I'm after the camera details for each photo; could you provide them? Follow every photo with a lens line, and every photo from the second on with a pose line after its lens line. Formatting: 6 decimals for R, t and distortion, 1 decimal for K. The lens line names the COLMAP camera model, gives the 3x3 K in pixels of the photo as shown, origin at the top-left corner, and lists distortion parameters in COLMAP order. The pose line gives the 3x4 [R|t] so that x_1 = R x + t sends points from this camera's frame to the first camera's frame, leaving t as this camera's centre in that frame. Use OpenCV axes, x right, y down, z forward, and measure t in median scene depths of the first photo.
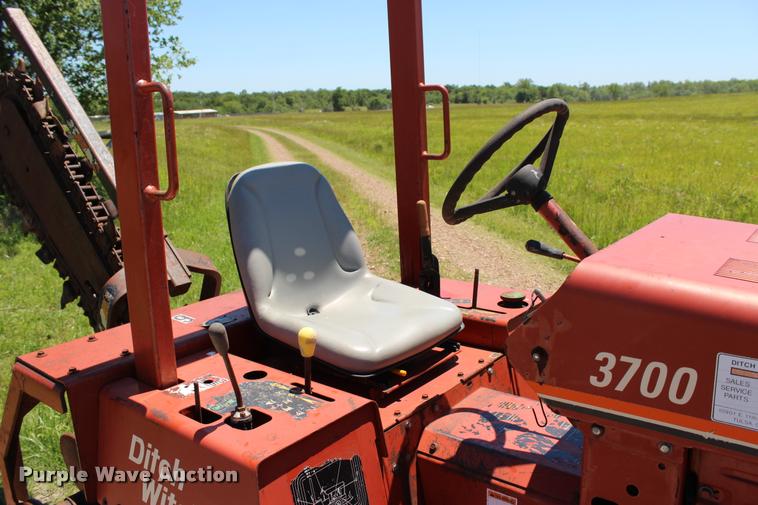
lens RADIAL K [[623.1, 0, 378.9], [0, 623.1, 261.6], [0, 0, 1]] dist [-0.178963, 0.163074]
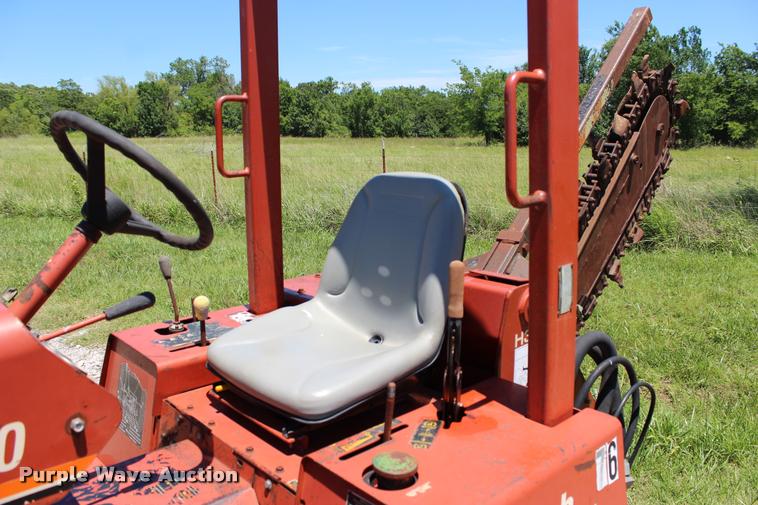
lens RADIAL K [[623.1, 0, 378.9], [0, 623.1, 261.6], [0, 0, 1]] dist [-0.178963, 0.163074]
pose [[-0.128950, 0.240695, -0.961997, 0.766071], [-0.222178, 0.938422, 0.264578, -0.275546], [0.966441, 0.247852, -0.067533, 1.089077]]
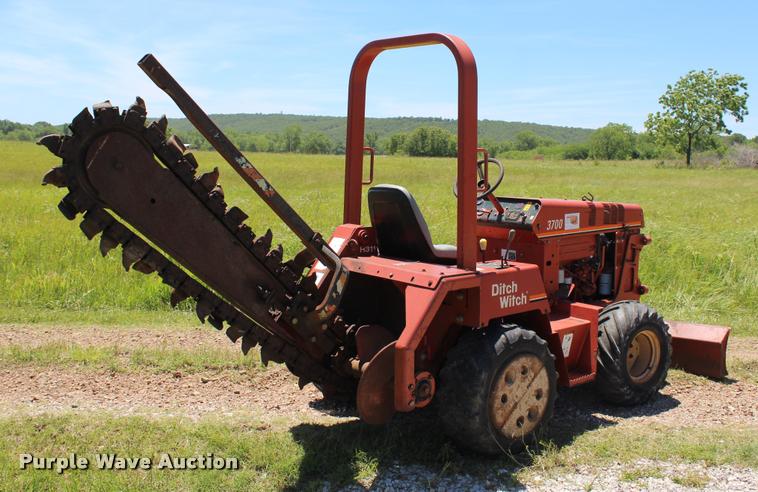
lens RADIAL K [[839.8, 0, 379.0], [0, 839.8, 246.0], [0, 0, 1]] dist [-0.103474, 0.008269]
pose [[0.200848, -0.084558, 0.975966, -2.928411], [0.210832, 0.976653, 0.041229, -0.084712], [-0.956666, 0.197484, 0.213986, 0.508353]]
